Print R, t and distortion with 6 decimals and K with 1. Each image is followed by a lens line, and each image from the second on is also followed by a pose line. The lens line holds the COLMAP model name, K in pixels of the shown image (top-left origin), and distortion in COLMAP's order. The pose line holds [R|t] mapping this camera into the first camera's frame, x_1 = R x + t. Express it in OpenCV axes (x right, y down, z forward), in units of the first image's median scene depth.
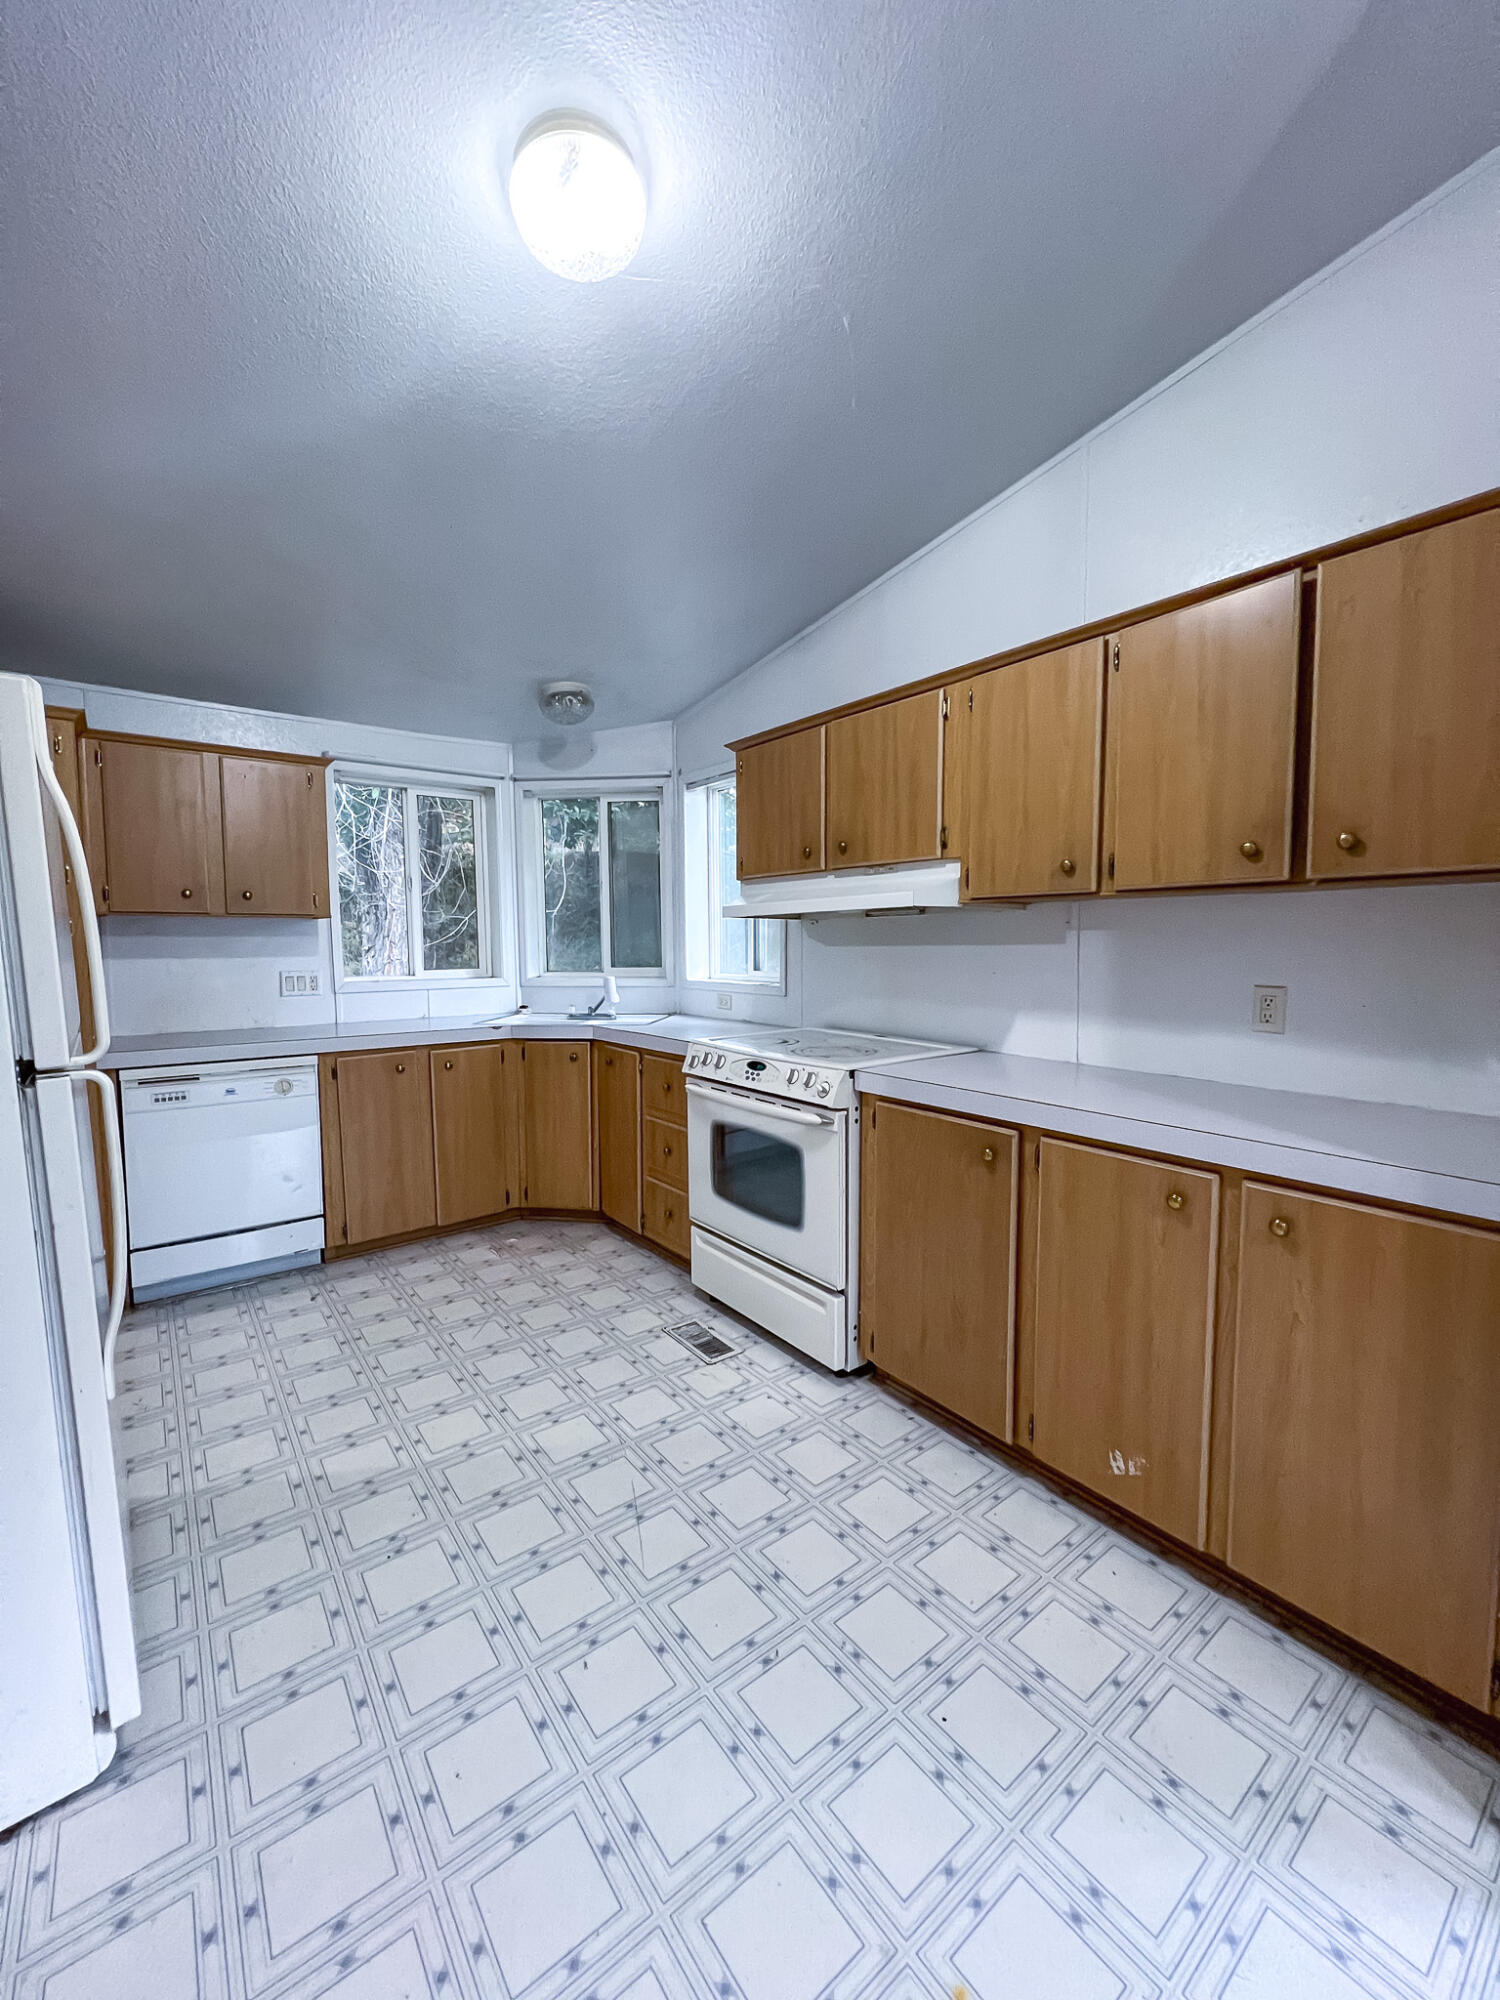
lens RADIAL K [[798.9, 0, 756.9], [0, 798.9, 995.4], [0, 0, 1]] dist [-0.000826, -0.000176]
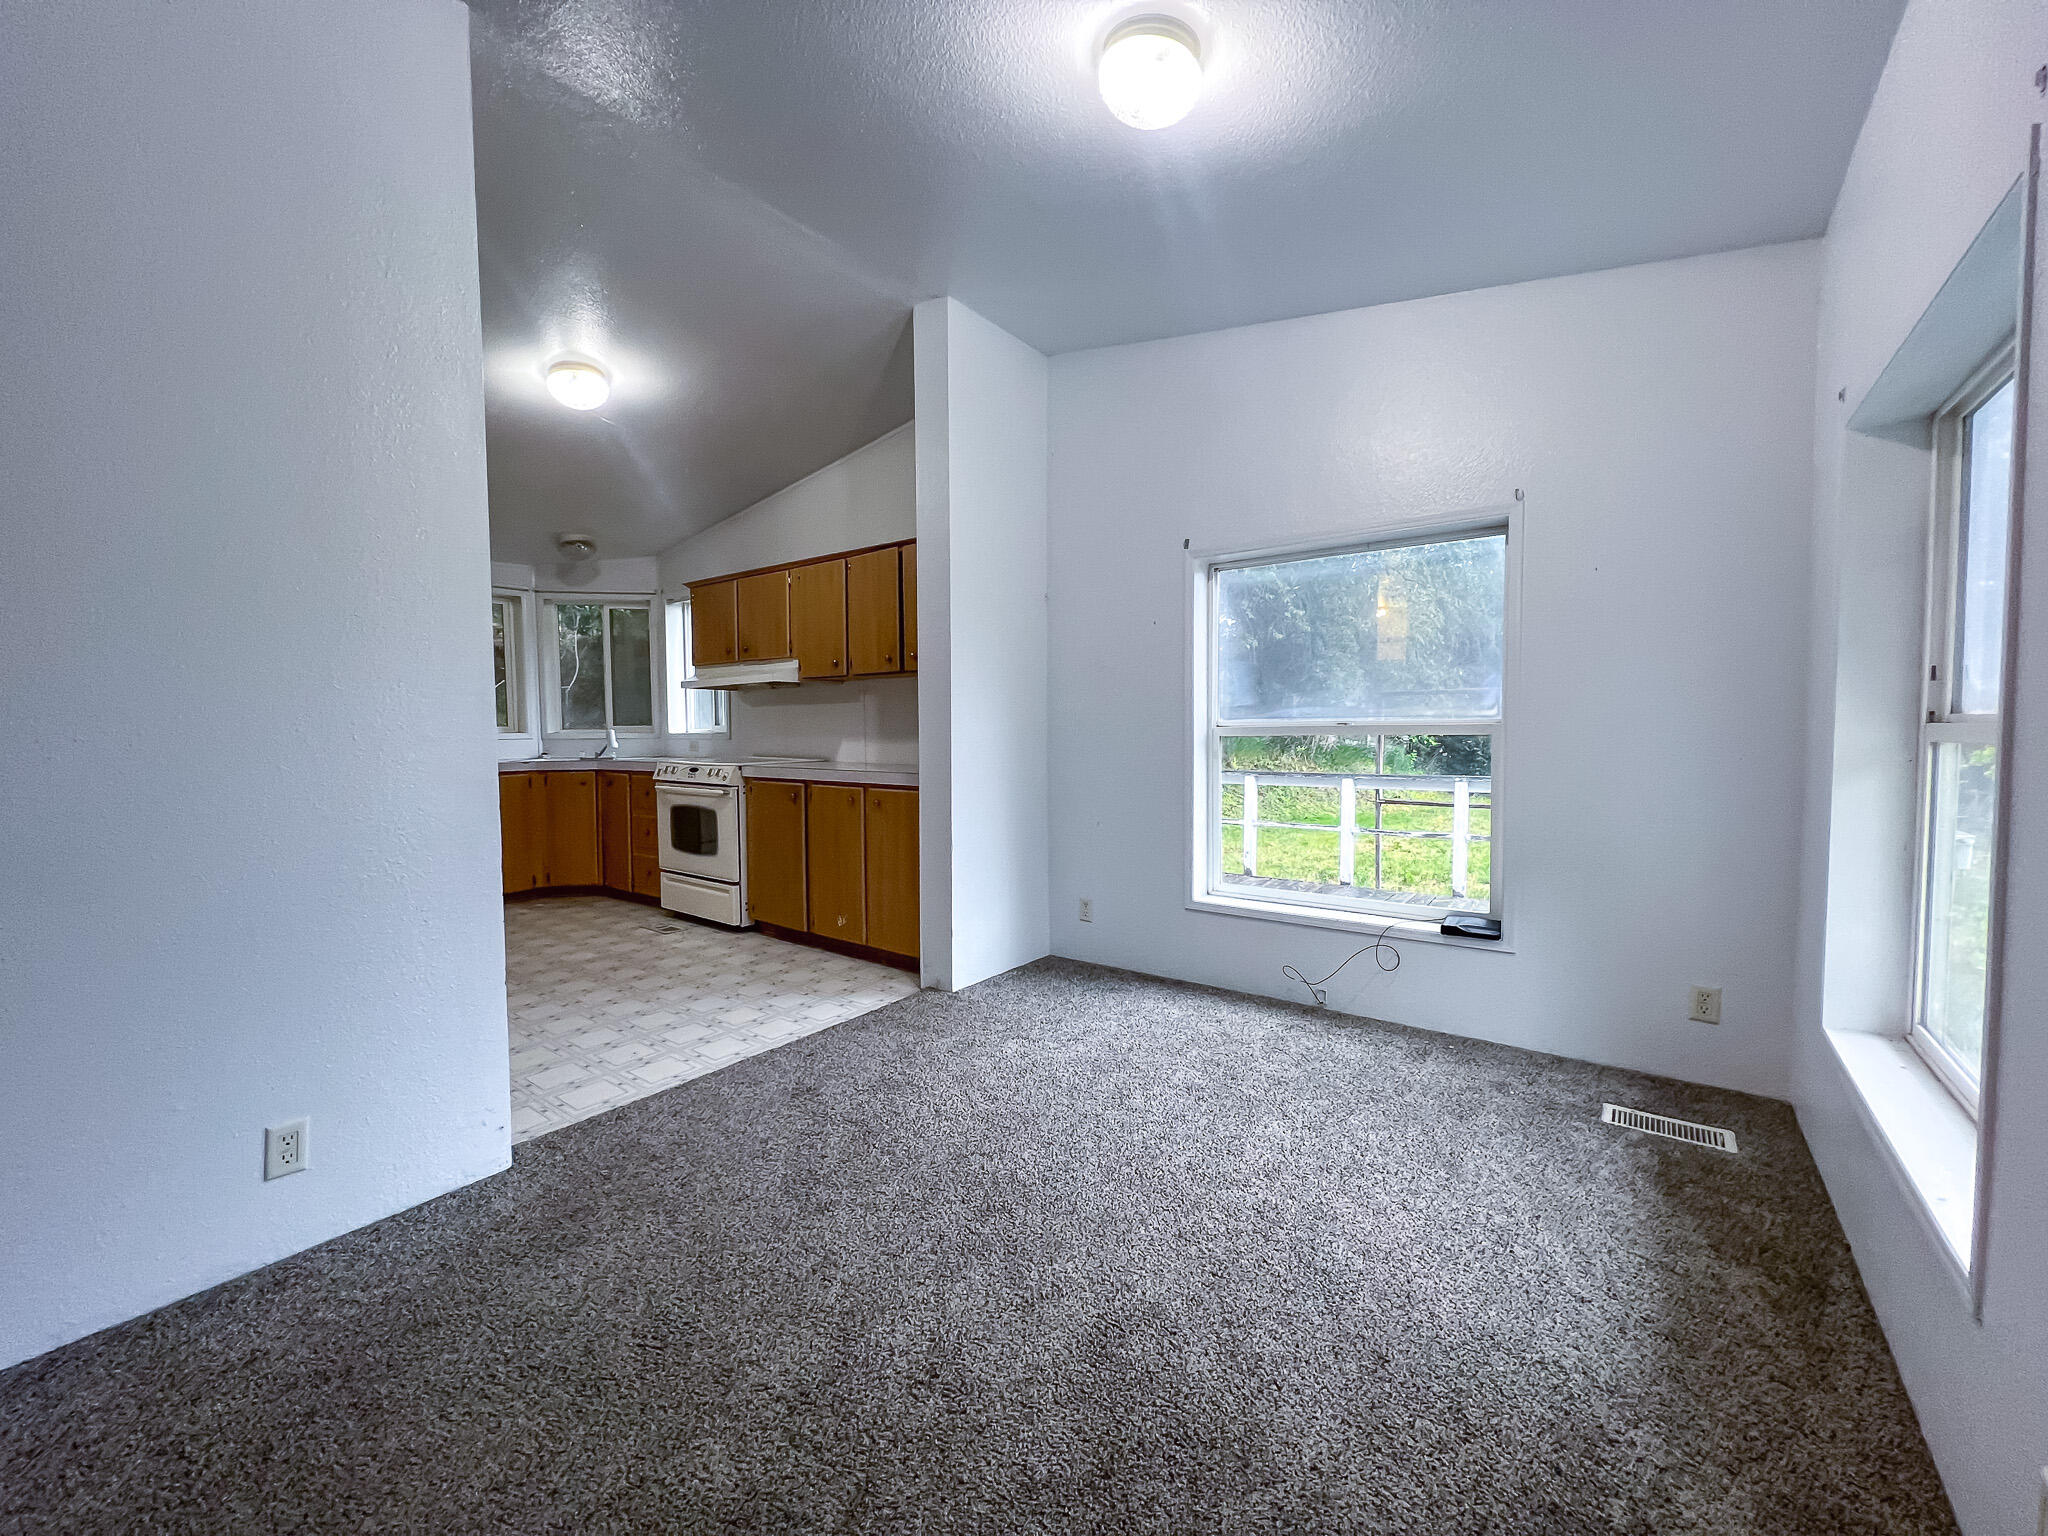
lens RADIAL K [[818.0, 0, 1018.0], [0, 818.0, 759.6], [0, 0, 1]] dist [-0.000826, -0.000176]
pose [[0.967610, -0.013624, 0.252084, 0.253623], [0.020385, 0.999499, -0.024229, 0.130848], [-0.251627, 0.028583, 0.967402, -1.009621]]
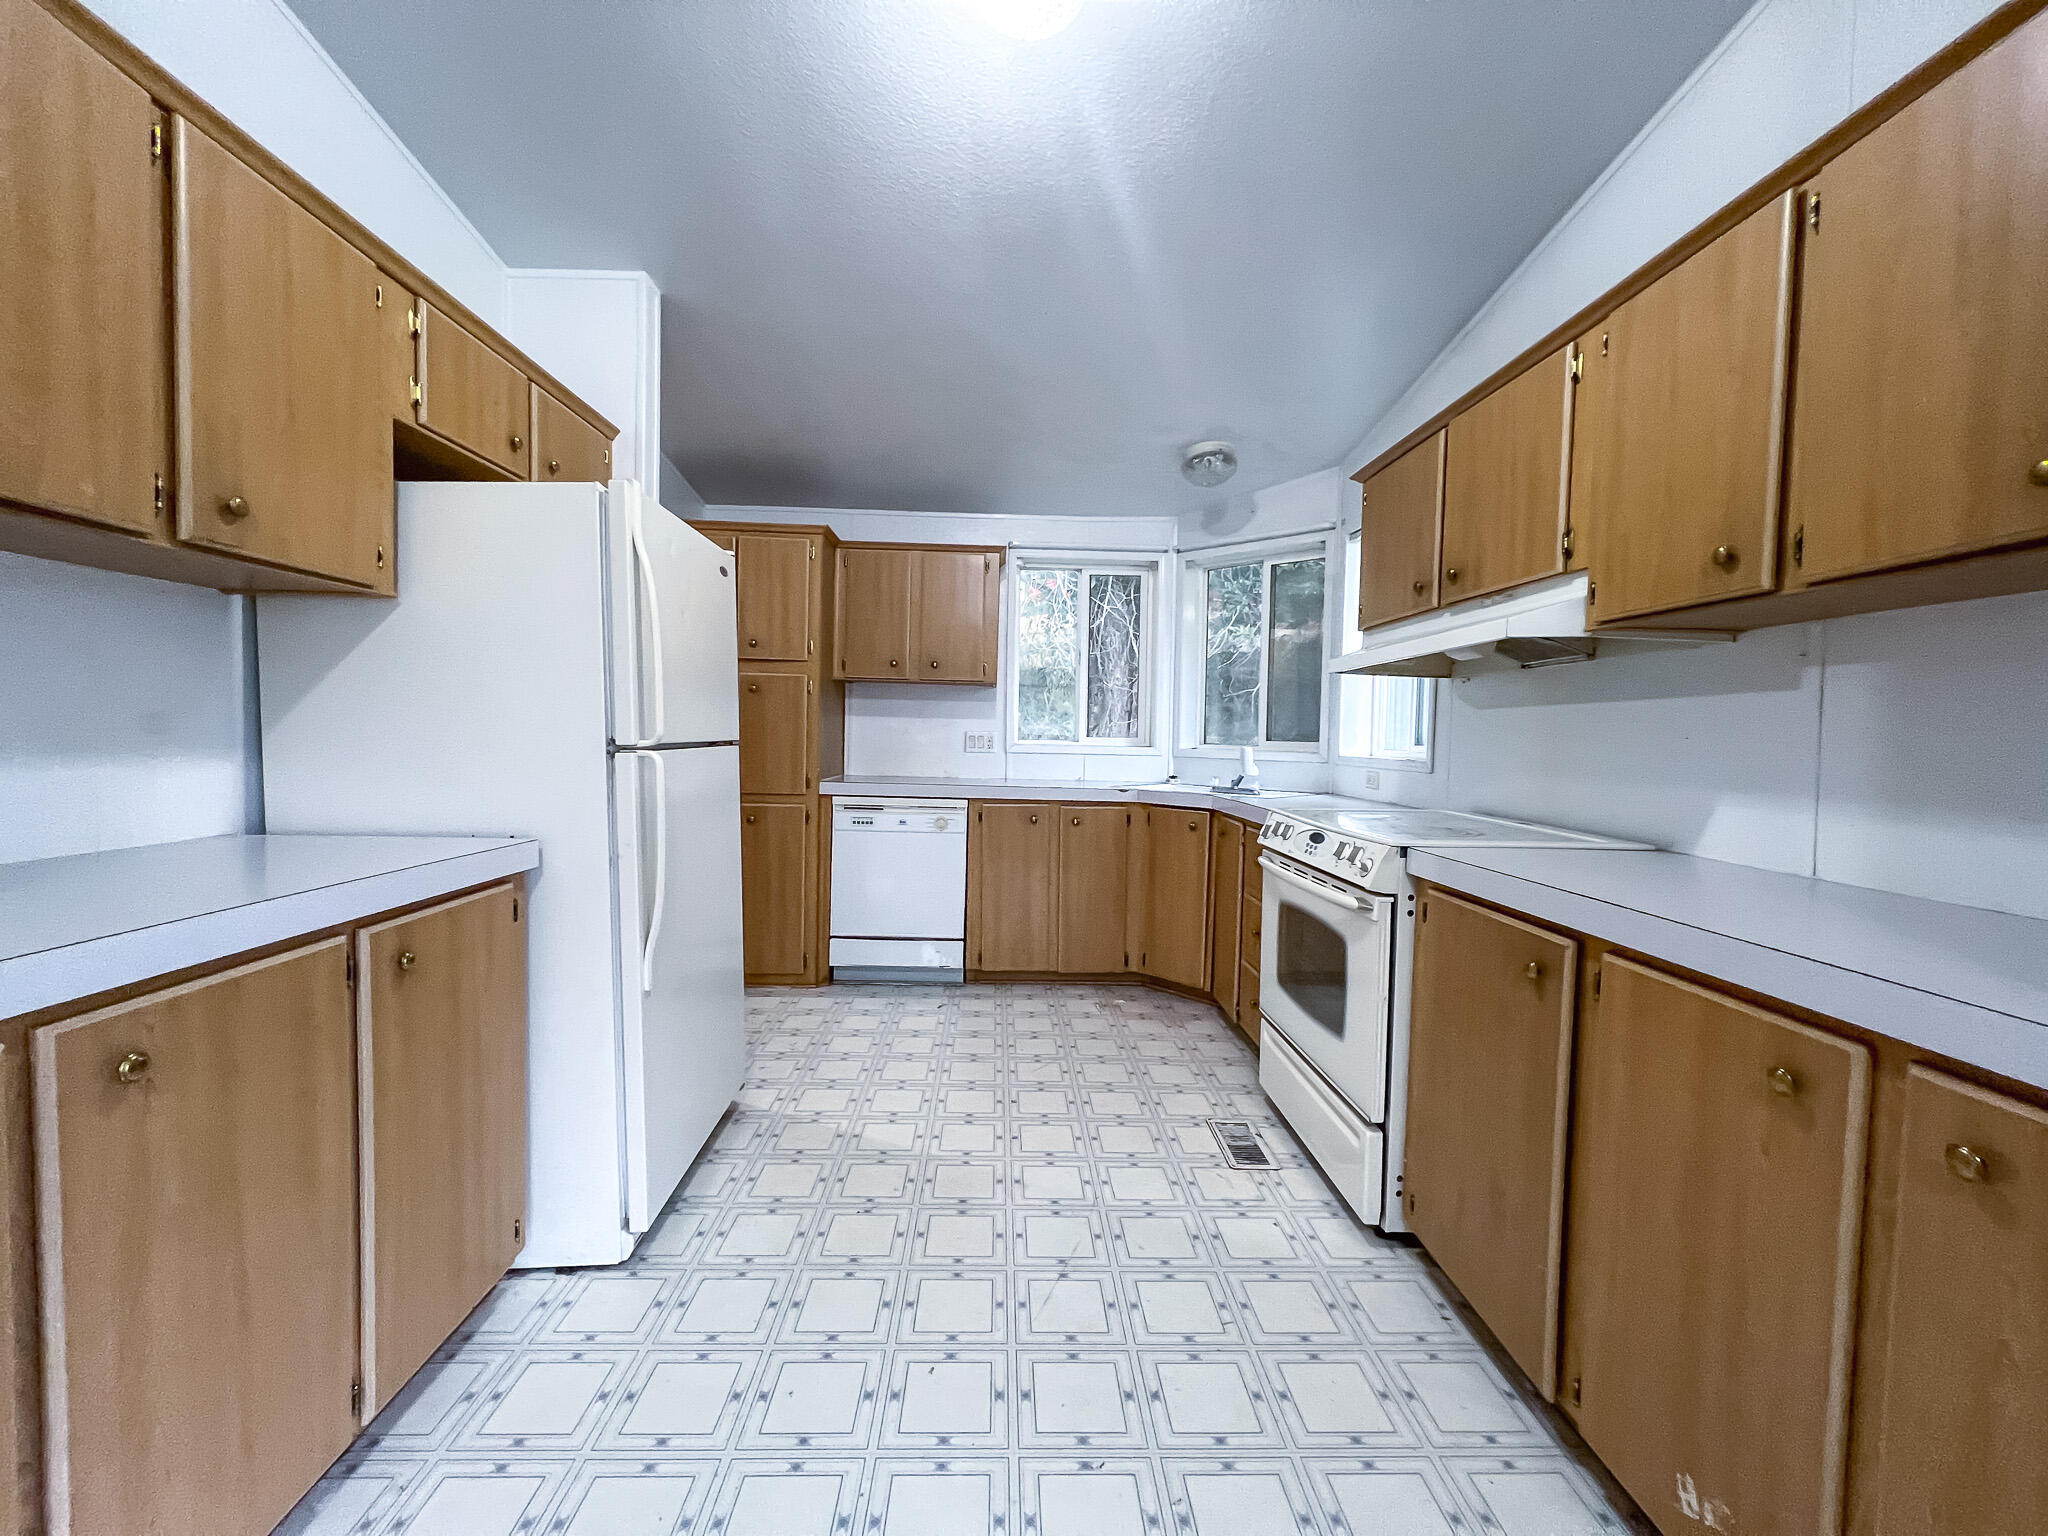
lens RADIAL K [[818.0, 0, 1019.9], [0, 818.0, 761.7], [0, 0, 1]] dist [-0.000826, -0.000176]
pose [[0.804856, 0.043791, -0.591852, 0.270601], [-0.068281, 0.997484, -0.019050, 0.047697], [0.589529, 0.055745, 0.805821, 0.110505]]
